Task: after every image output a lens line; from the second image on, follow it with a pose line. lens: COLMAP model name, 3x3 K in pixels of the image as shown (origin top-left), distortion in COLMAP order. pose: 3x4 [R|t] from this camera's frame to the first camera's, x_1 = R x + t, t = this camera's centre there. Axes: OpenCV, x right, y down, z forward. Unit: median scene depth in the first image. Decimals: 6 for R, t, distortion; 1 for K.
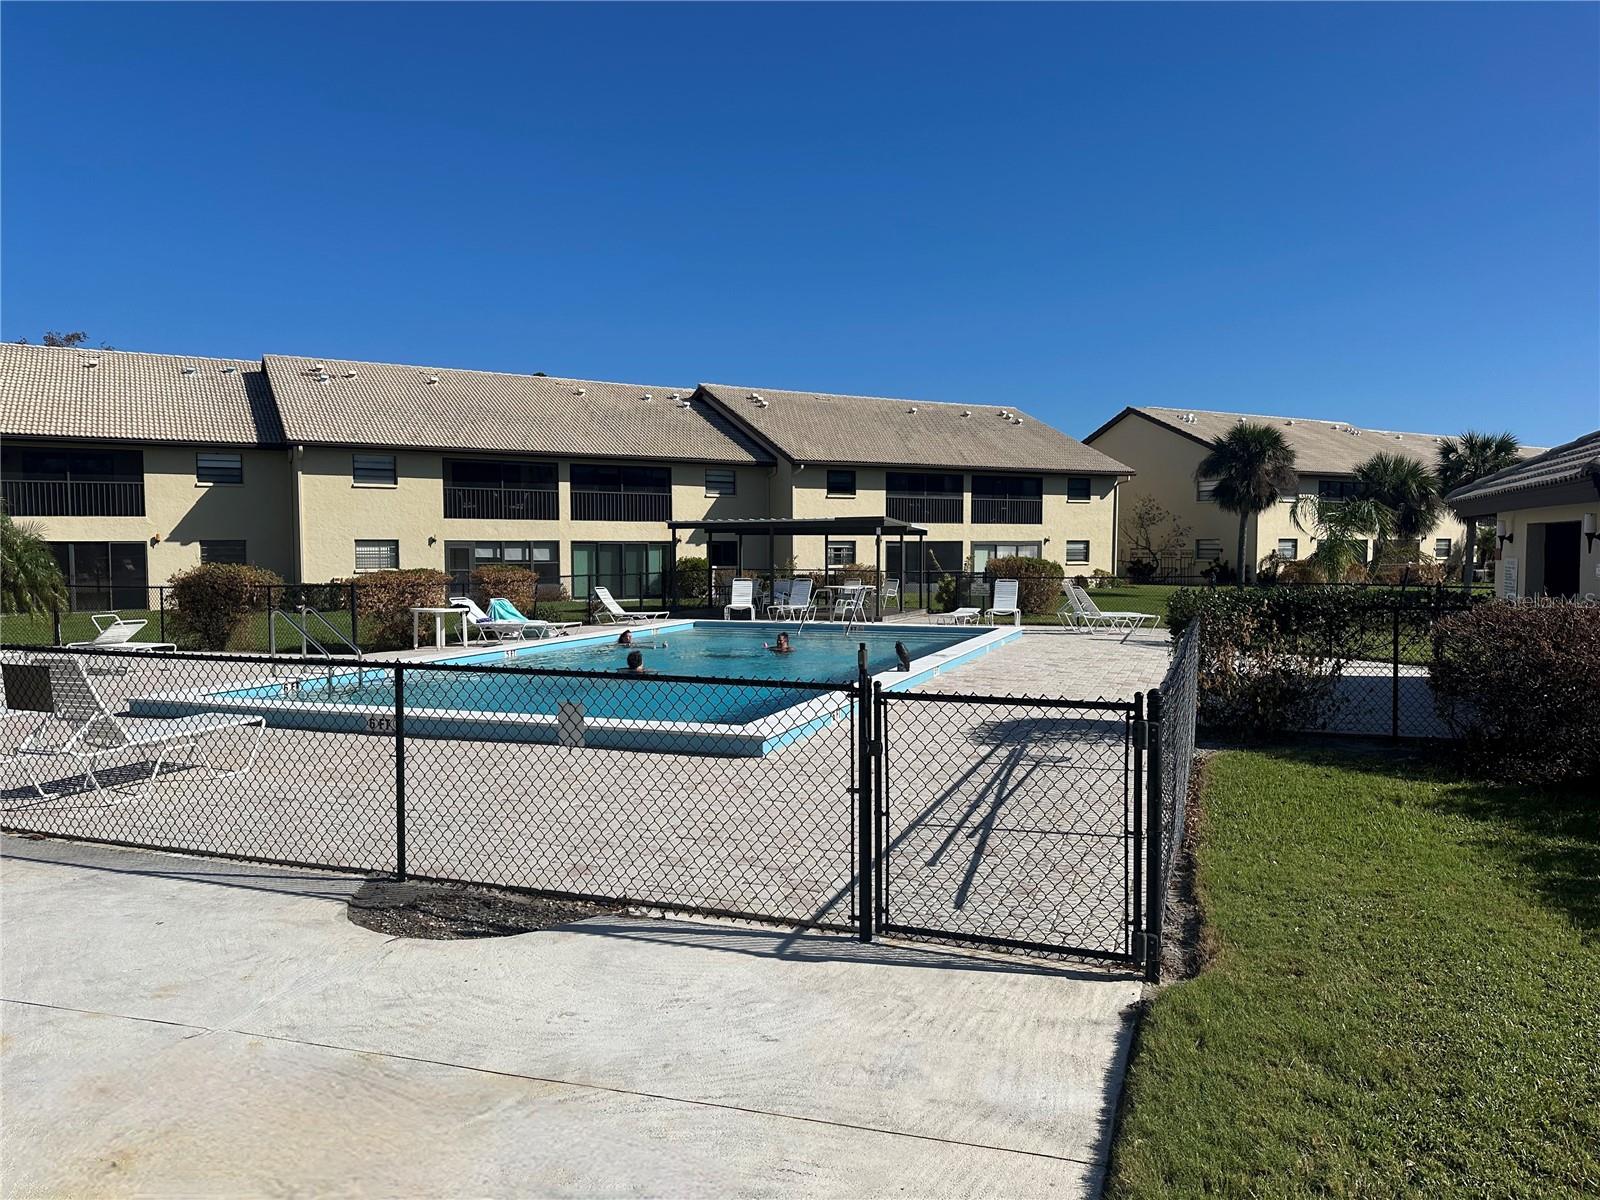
lens RADIAL K [[1097.4, 0, 795.9], [0, 1097.4, 609.0], [0, 0, 1]] dist [0.161187, -0.287352]
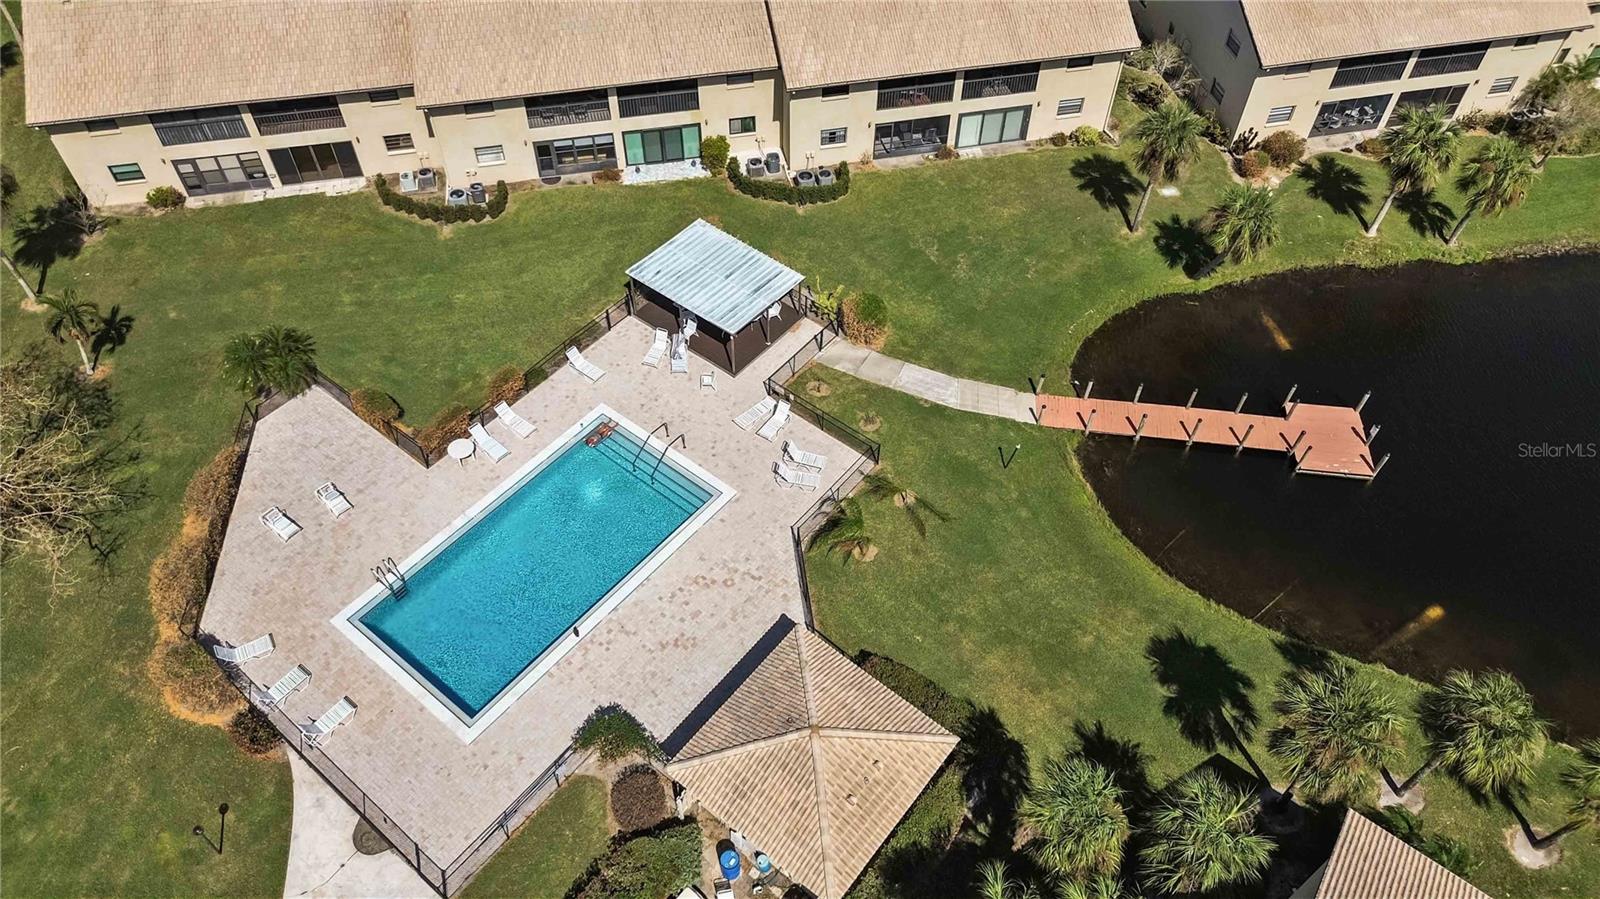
lens RADIAL K [[1127.8, 0, 800.0], [0, 1127.8, 449.5], [0, 0, 1]] dist [0.073743, -0.077065]
pose [[0.949155, 0.248163, -0.193701, 0.379745], [-0.025830, 0.674612, 0.737721, -0.844172], [0.313748, -0.695208, 0.646721, -0.120891]]
